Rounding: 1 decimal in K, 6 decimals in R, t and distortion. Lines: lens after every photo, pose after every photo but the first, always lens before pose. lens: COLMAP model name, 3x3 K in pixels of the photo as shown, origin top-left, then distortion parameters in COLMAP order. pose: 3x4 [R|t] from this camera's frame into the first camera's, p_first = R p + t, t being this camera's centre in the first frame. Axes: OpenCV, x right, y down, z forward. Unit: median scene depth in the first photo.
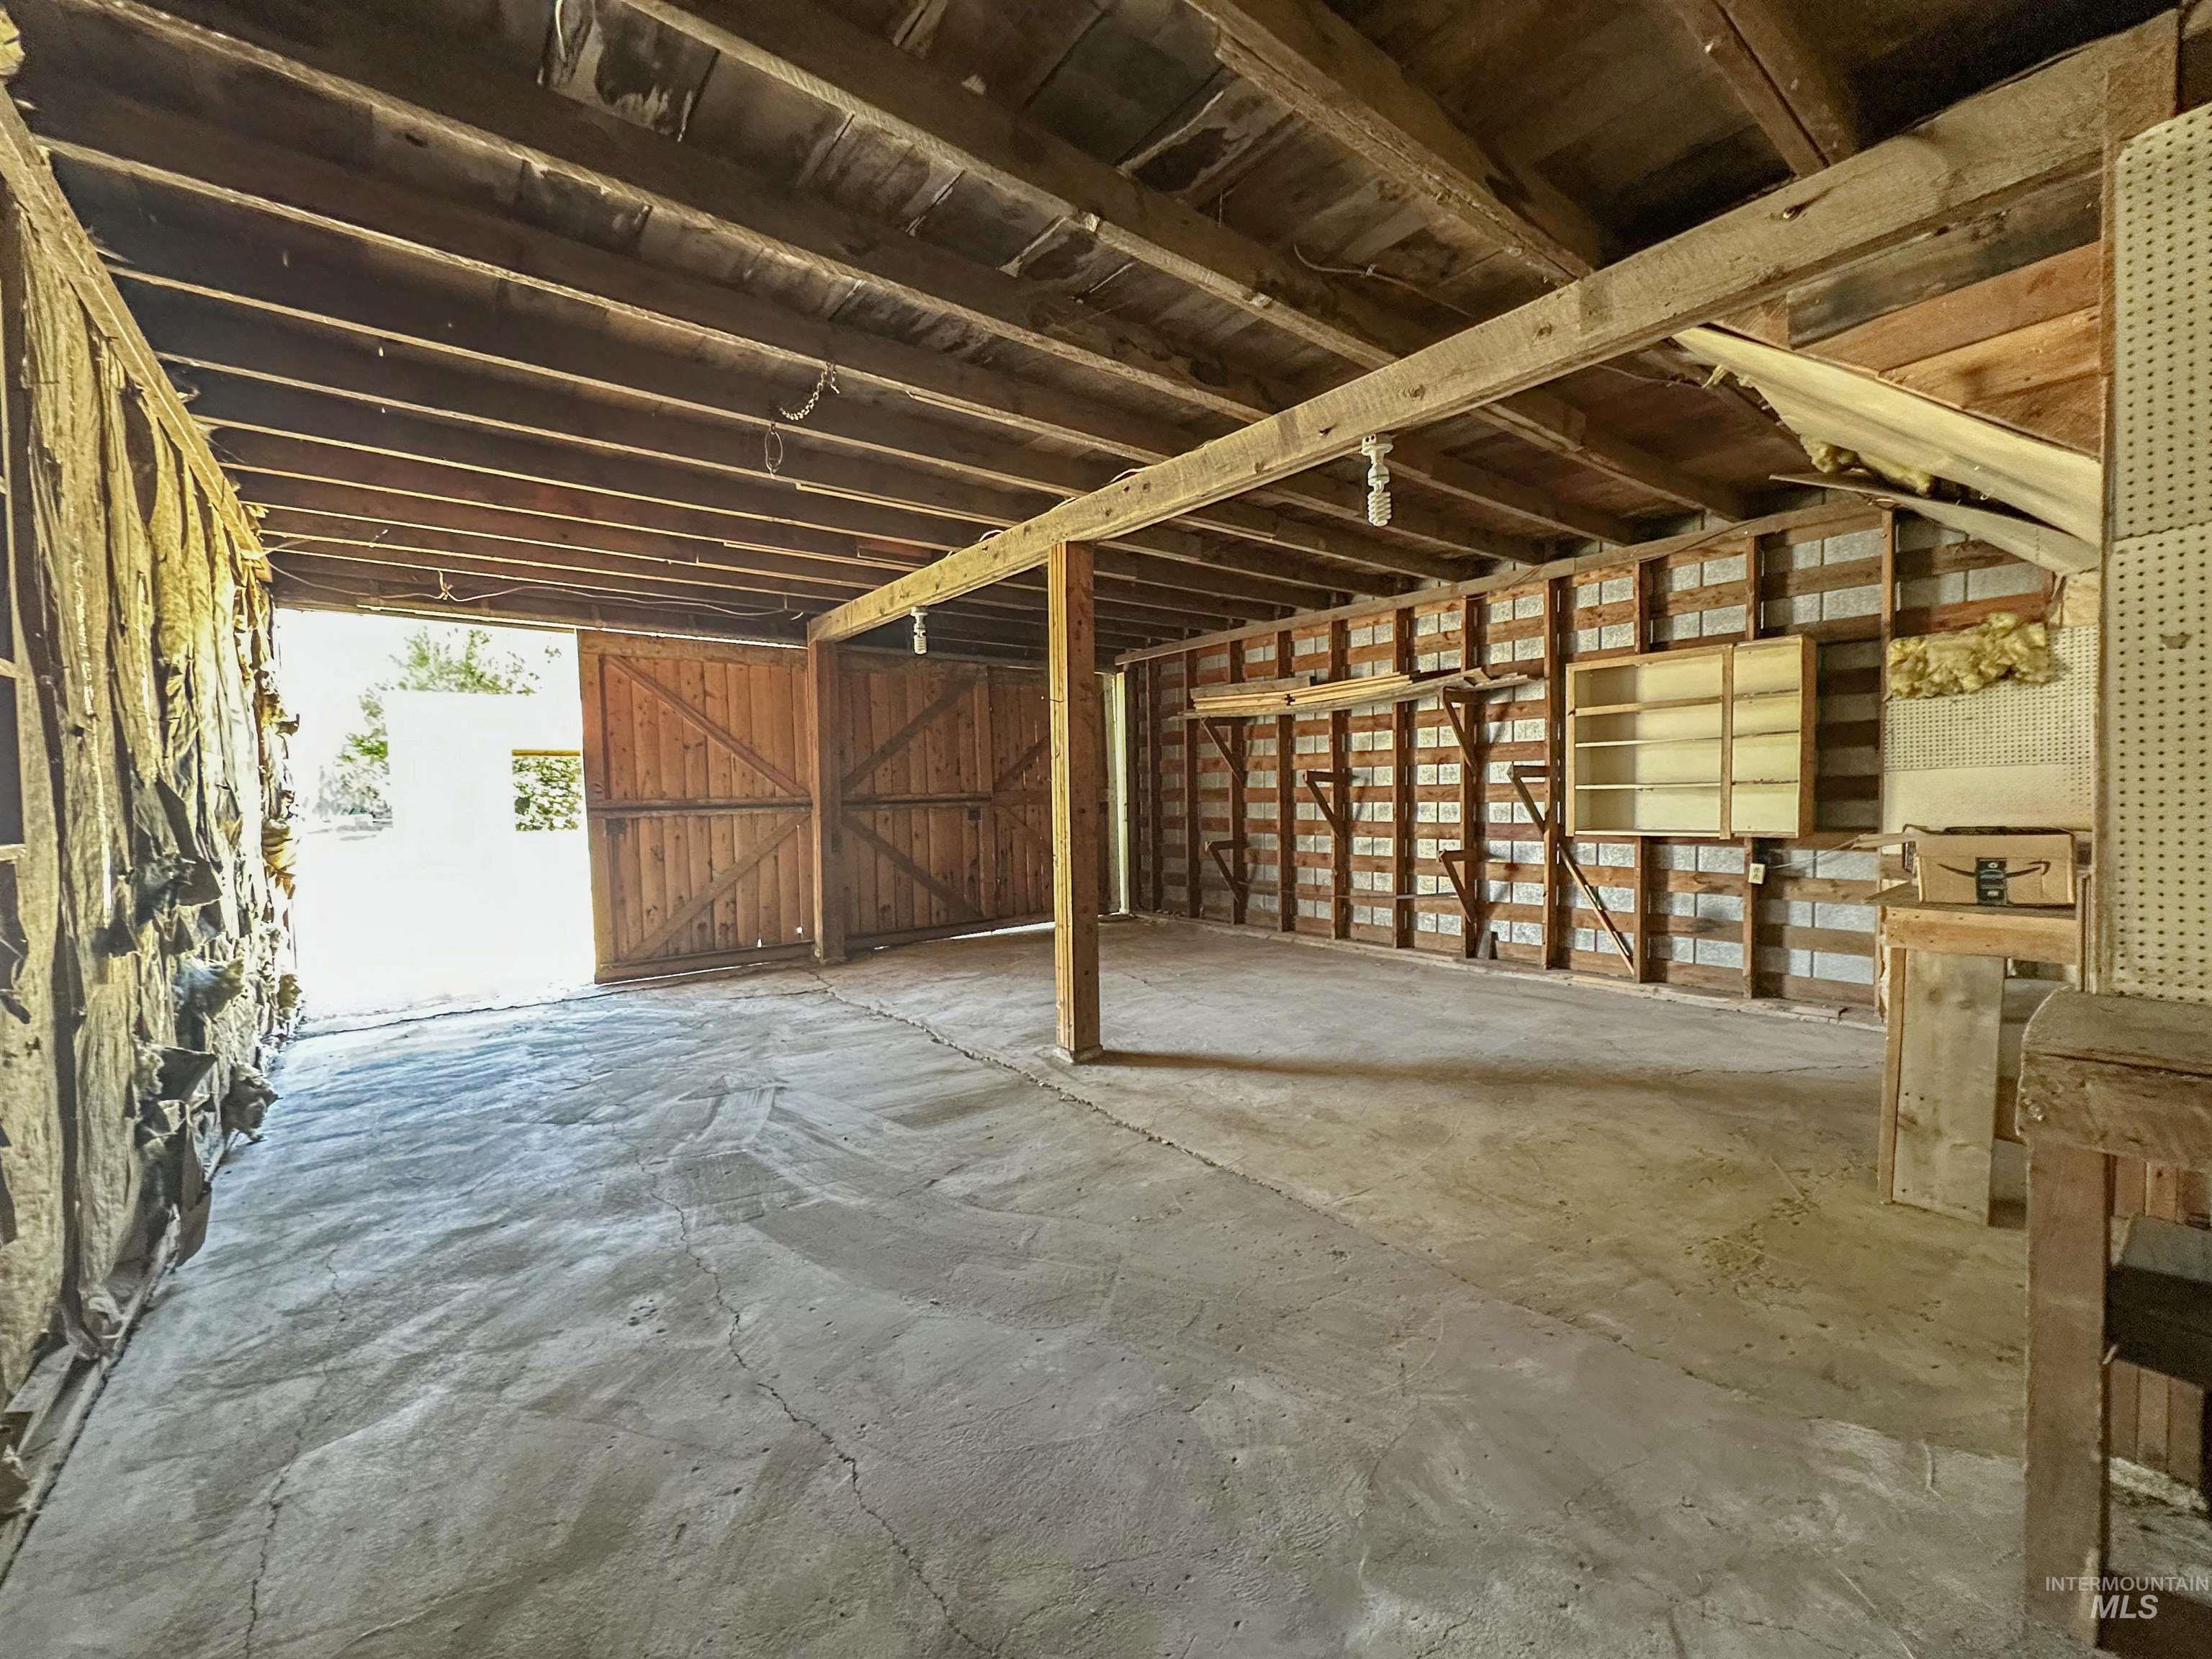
lens RADIAL K [[880.3, 0, 1104.7], [0, 880.3, 830.6], [0, 0, 1]] dist [-0.002003, 0.000344]
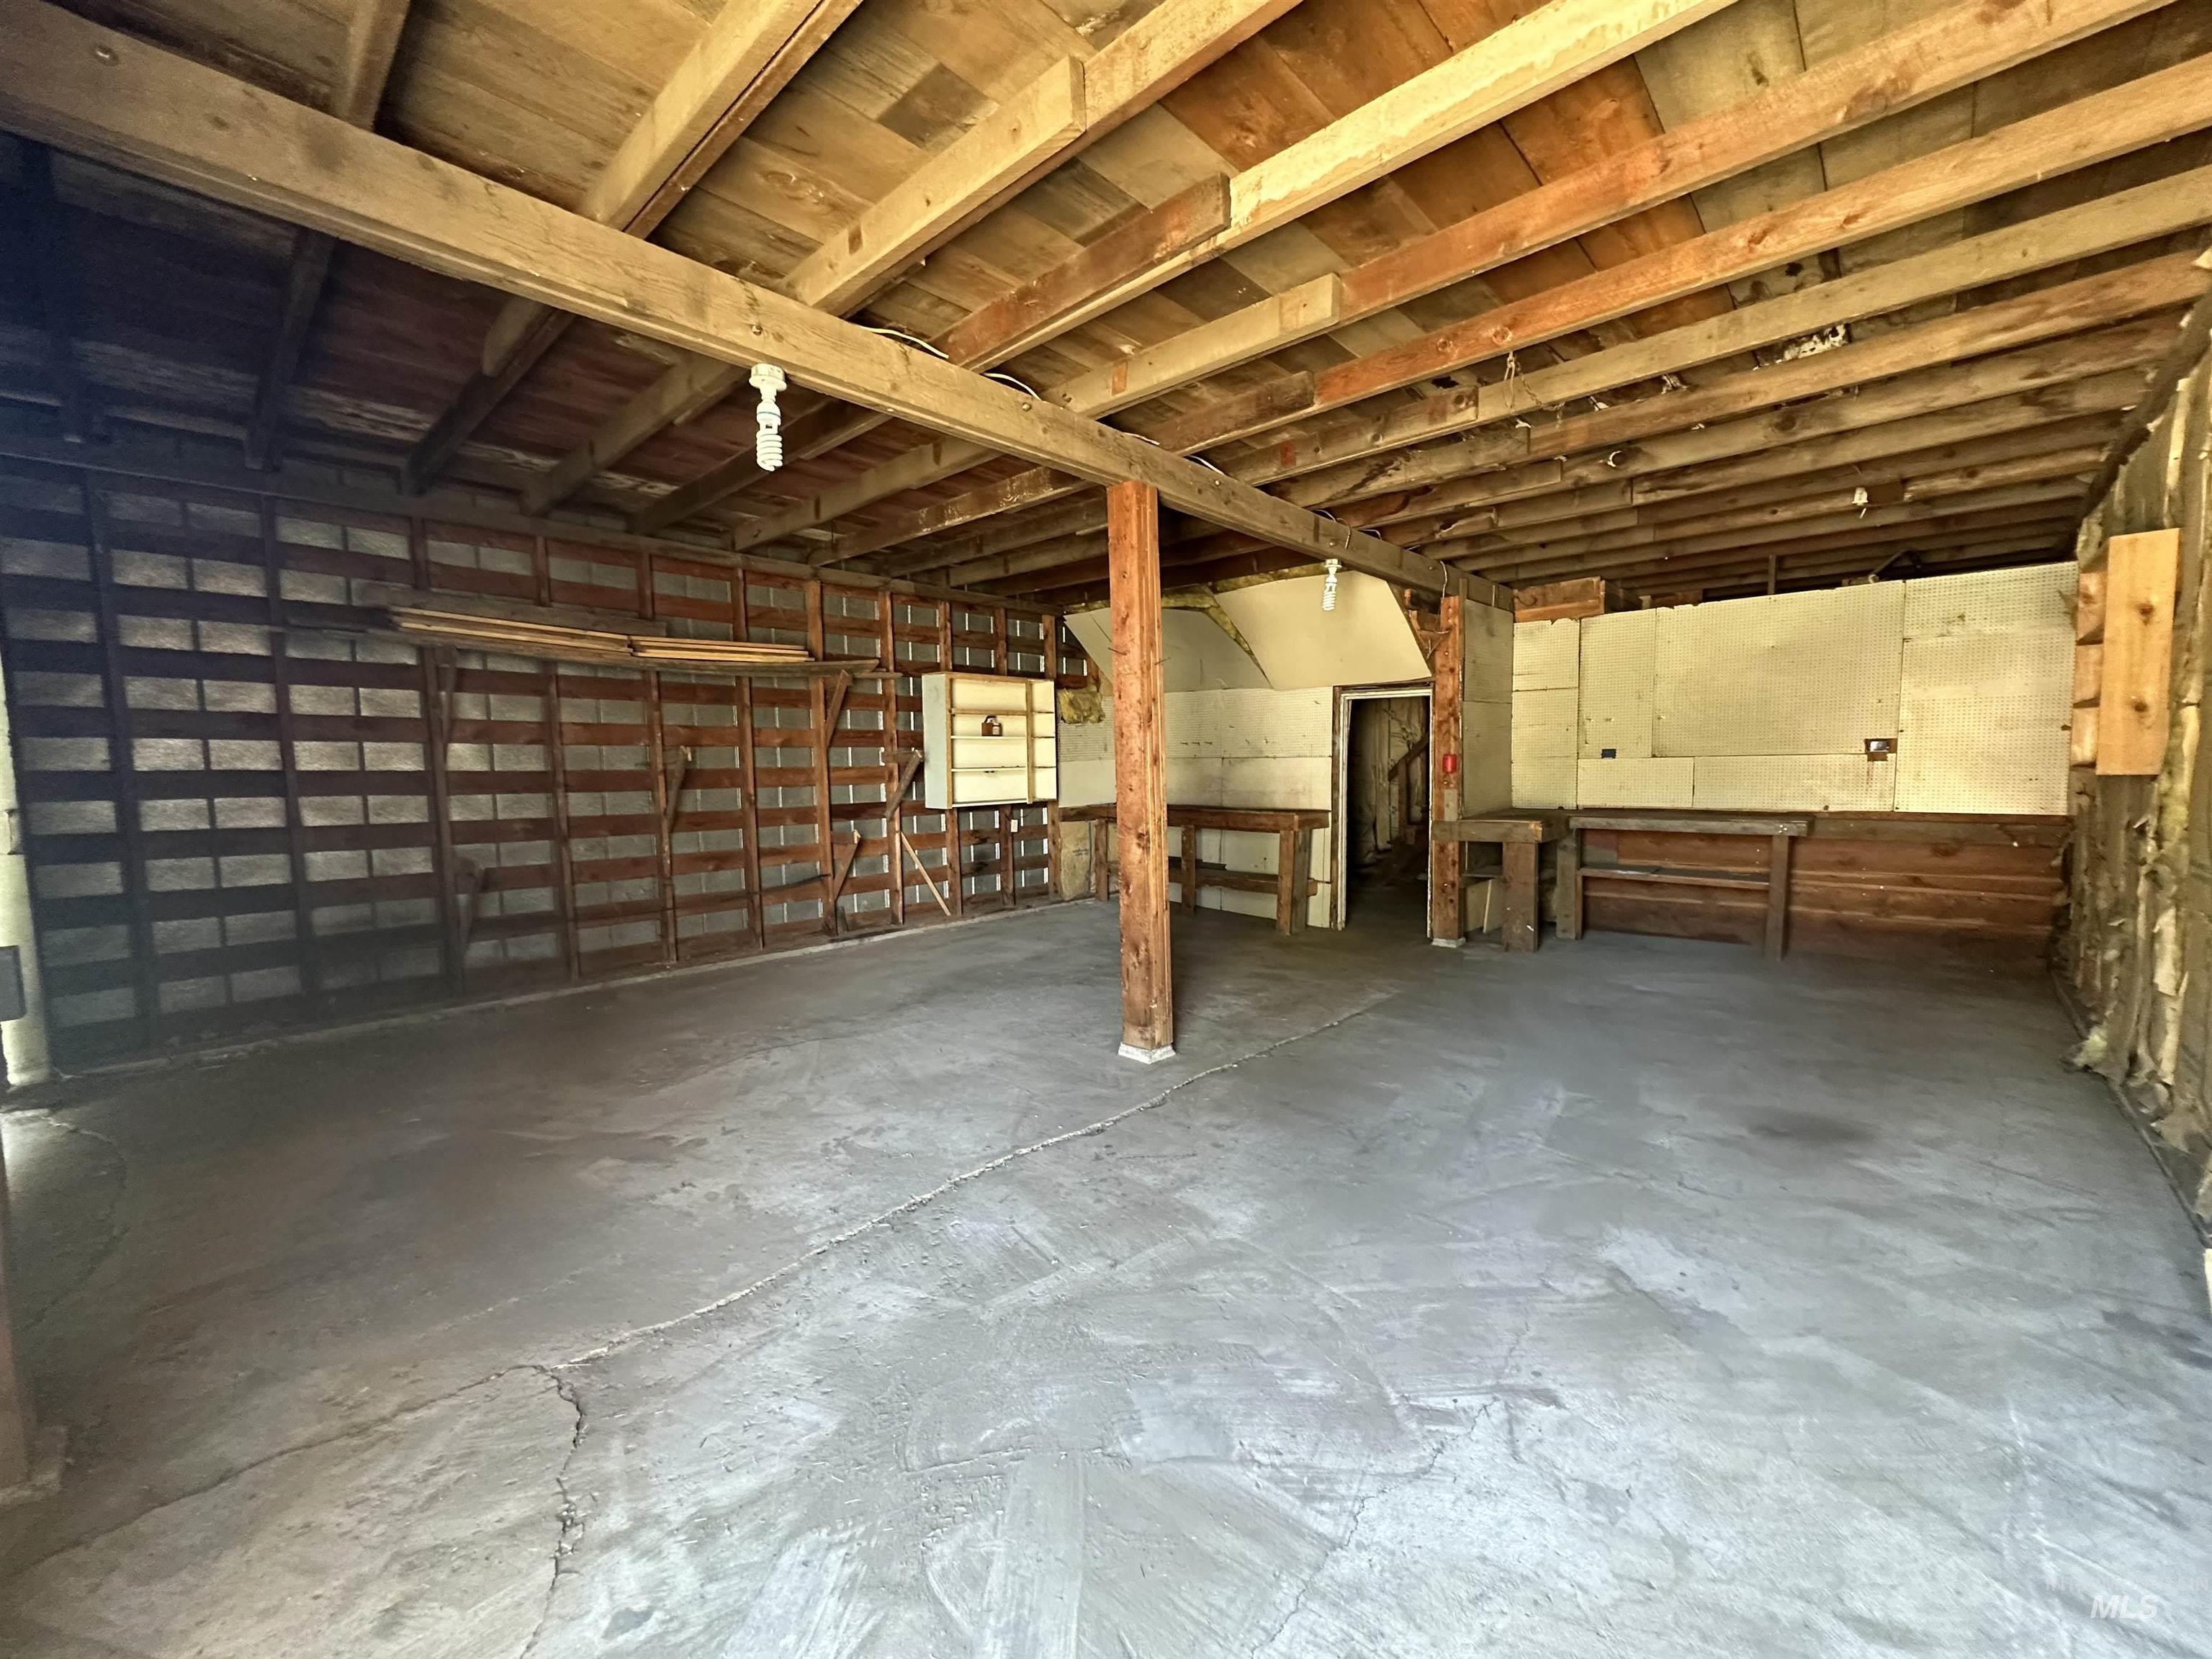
lens RADIAL K [[880.3, 0, 1107.9], [0, 880.3, 833.4], [0, 0, 1]] dist [-0.002003, 0.000344]
pose [[-0.146163, -0.060813, 0.987390, -1.027071], [0.055981, 0.996001, 0.069630, -0.045923], [-0.987675, 0.065452, -0.142174, 1.294961]]
